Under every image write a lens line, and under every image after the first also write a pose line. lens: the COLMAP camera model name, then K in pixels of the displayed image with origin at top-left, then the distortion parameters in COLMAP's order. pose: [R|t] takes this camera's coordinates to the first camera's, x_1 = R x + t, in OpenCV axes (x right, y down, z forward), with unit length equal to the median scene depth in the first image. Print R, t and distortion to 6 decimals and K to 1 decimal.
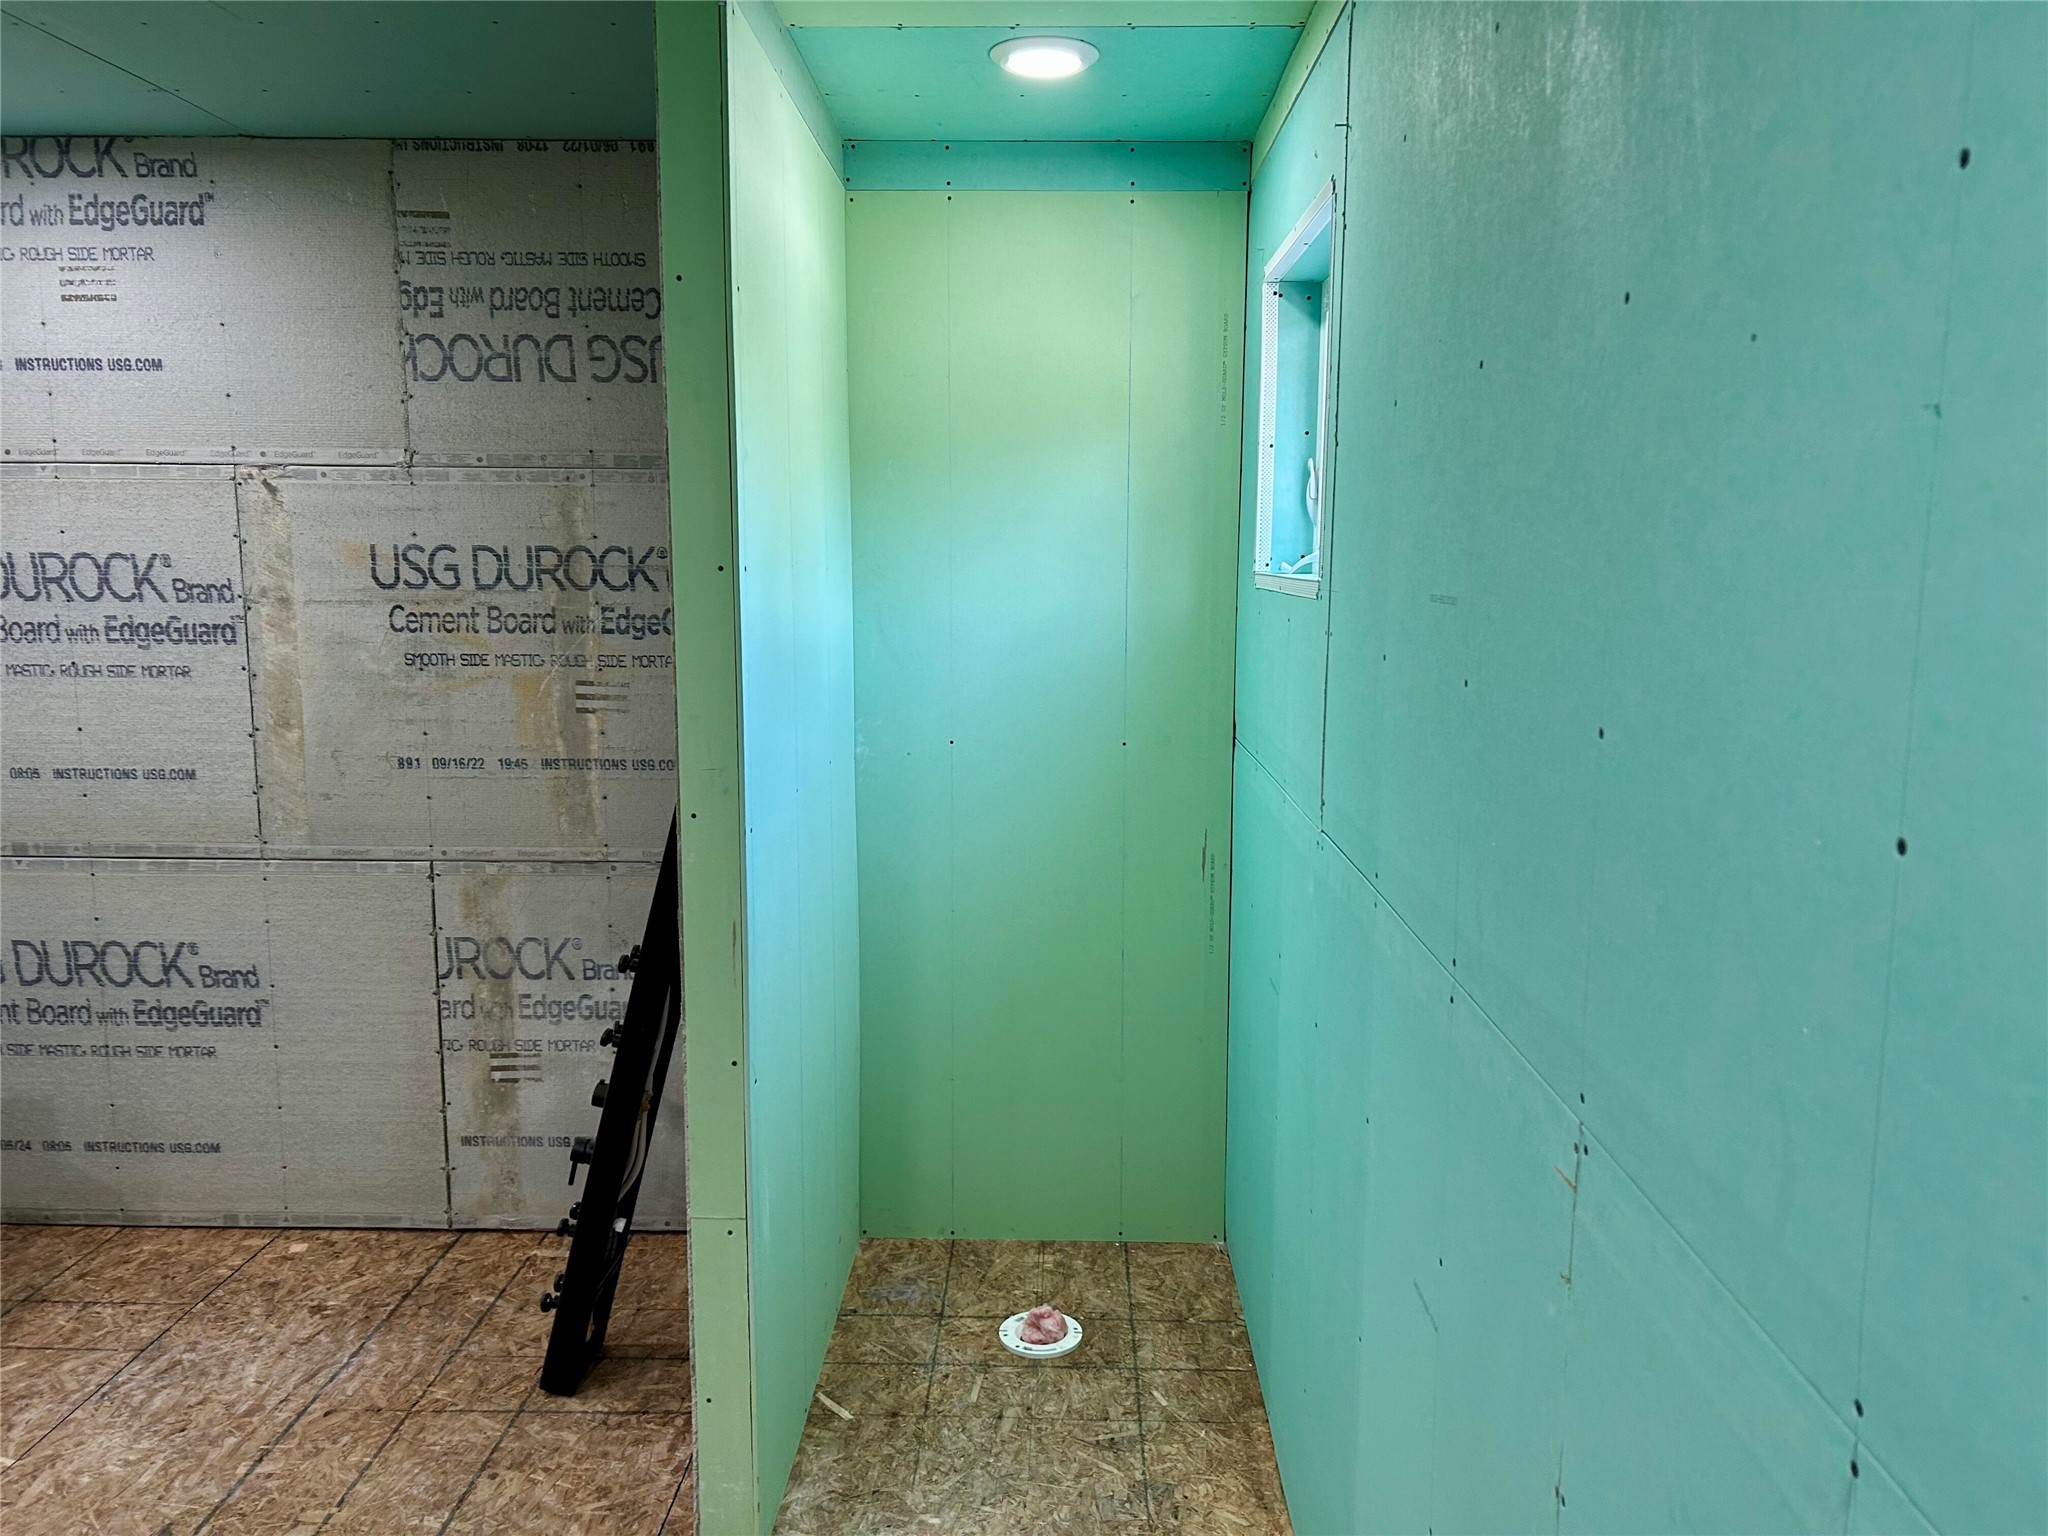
lens RADIAL K [[1536.6, 0, 1032.9], [0, 1536.6, 771.9], [0, 0, 1]] dist [0.044827, -0.042057]
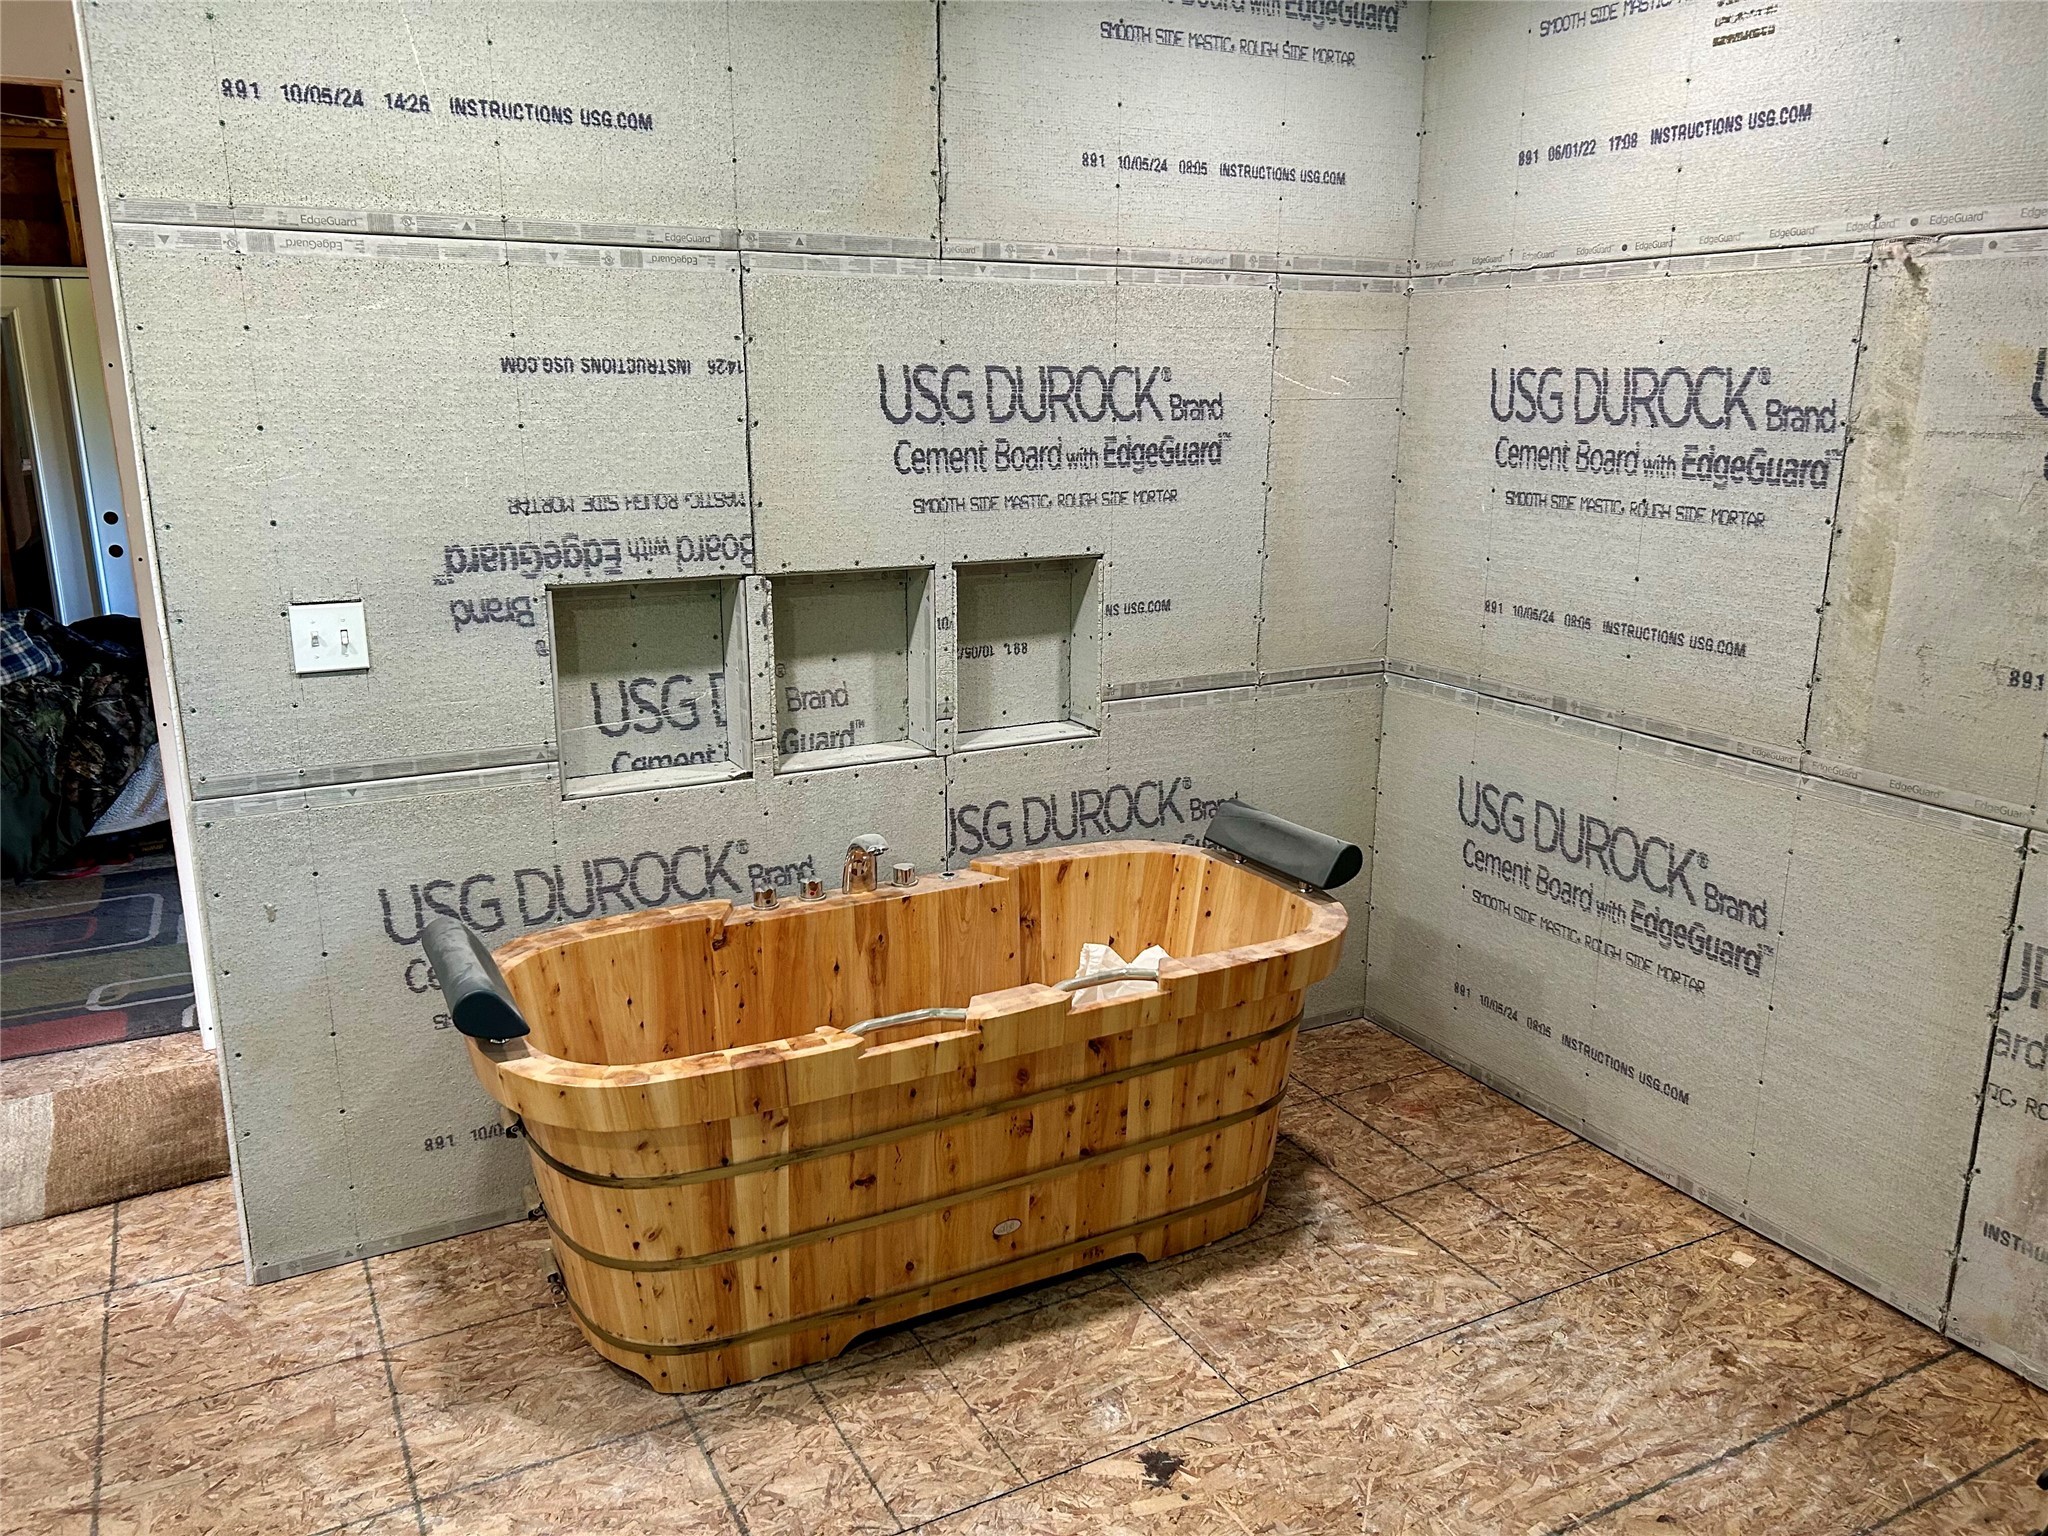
lens RADIAL K [[1536.6, 0, 1024.7], [0, 1536.6, 775.4], [0, 0, 1]] dist [0.044827, -0.042057]
pose [[0.490255, 0.215294, -0.844570, -0.036586], [-0.124930, 0.976364, 0.176370, -0.030482], [0.862579, 0.019046, 0.505564, 0.284098]]
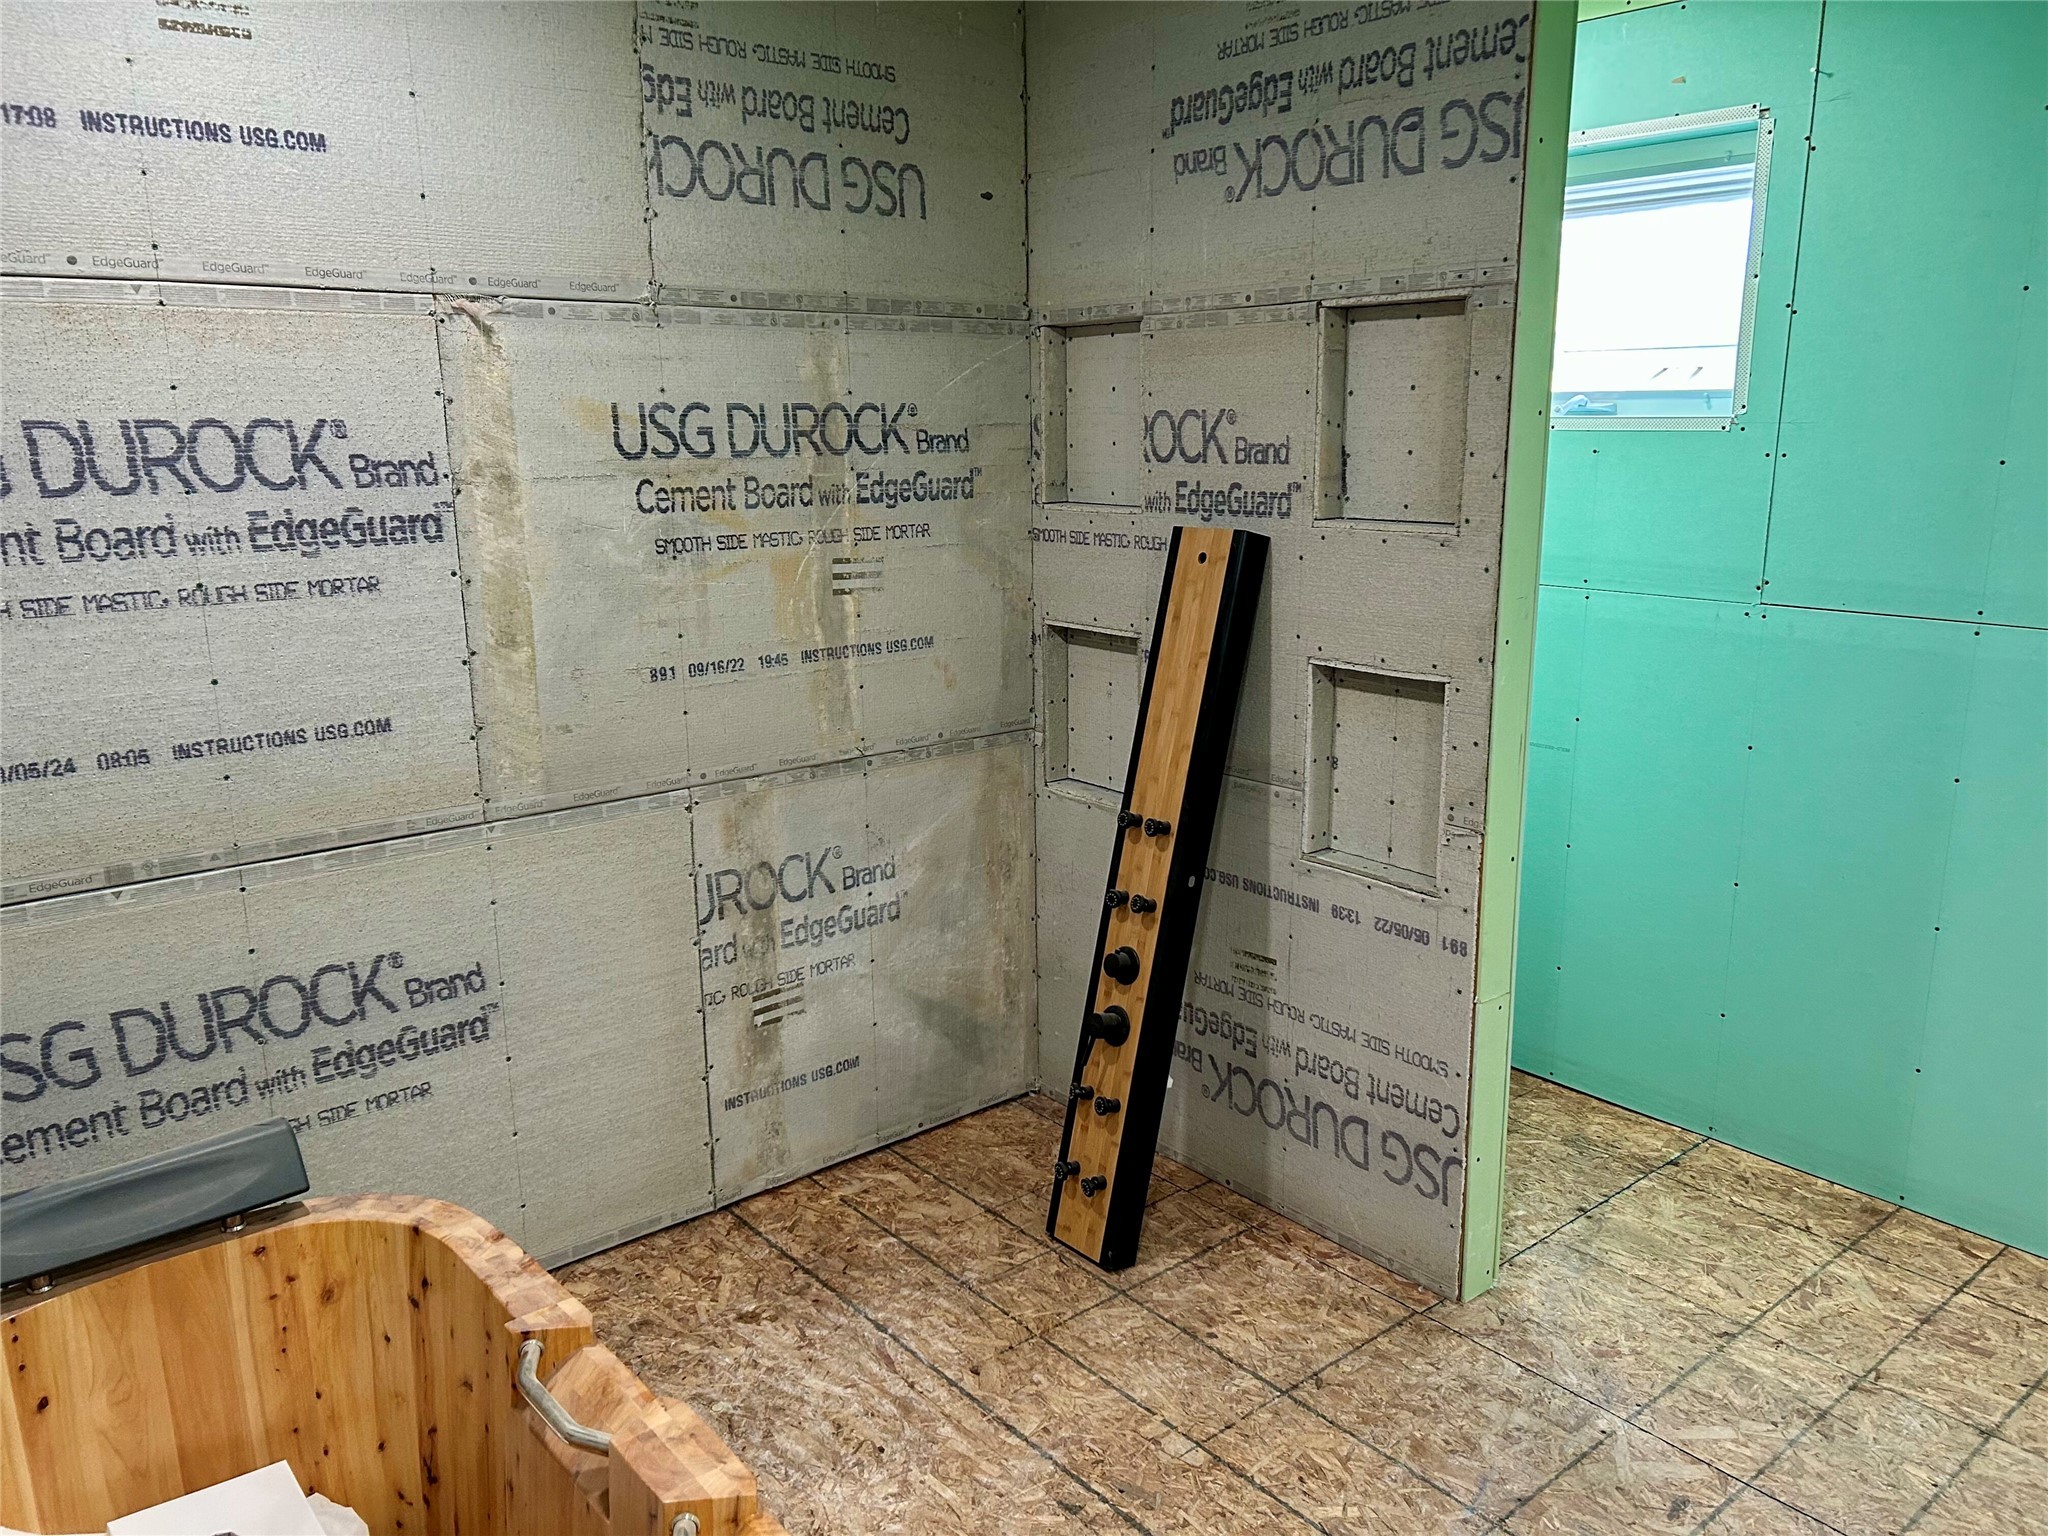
lens RADIAL K [[1536.6, 0, 1026.0], [0, 1536.6, 772.4], [0, 0, 1]] dist [0.044827, -0.042057]
pose [[0.752904, -0.161072, 0.638116, -0.795787], [0.105705, 0.986596, 0.124315, -0.035803], [-0.649586, -0.026145, 0.759838, 0.251931]]
